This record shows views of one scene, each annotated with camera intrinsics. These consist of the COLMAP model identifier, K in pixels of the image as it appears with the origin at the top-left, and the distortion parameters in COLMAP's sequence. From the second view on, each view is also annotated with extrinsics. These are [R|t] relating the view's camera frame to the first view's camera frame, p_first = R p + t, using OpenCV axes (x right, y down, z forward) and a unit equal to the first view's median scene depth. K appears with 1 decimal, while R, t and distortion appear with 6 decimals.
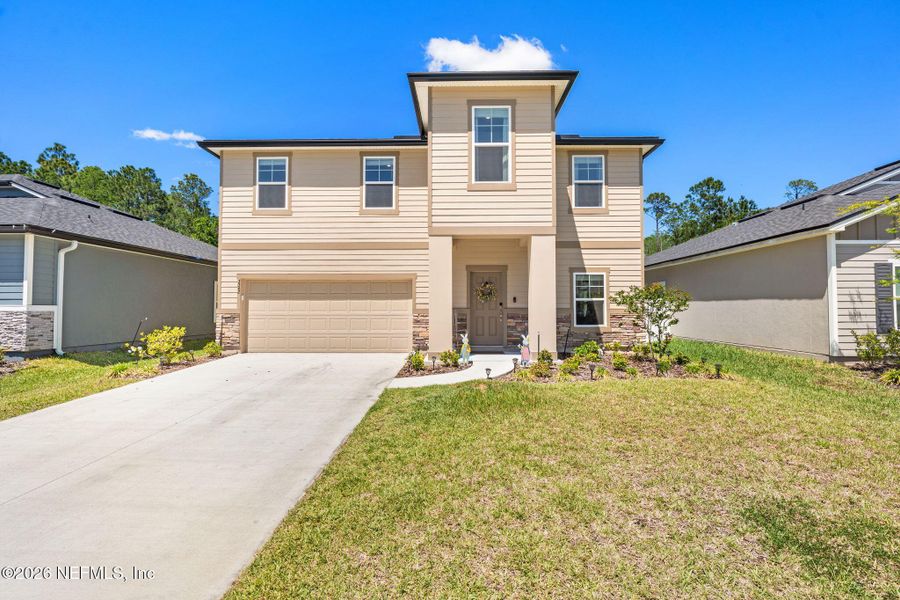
lens RADIAL K [[392.2, 0, 466.8], [0, 392.2, 290.3], [0, 0, 1]] dist [-0.003932, -0.000014]
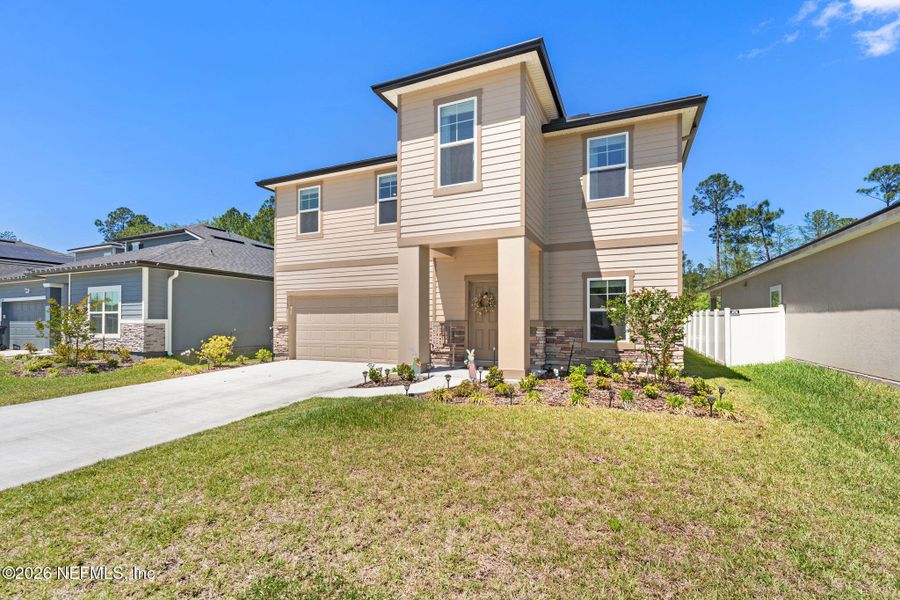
lens RADIAL K [[392.2, 0, 461.8], [0, 392.2, 313.1], [0, 0, 1]] dist [-0.003932, -0.000014]
pose [[0.926224, -0.009063, -0.376866, 0.342089], [0.018329, 0.999611, 0.021008, 0.007231], [0.376529, -0.026365, 0.926030, 0.113412]]
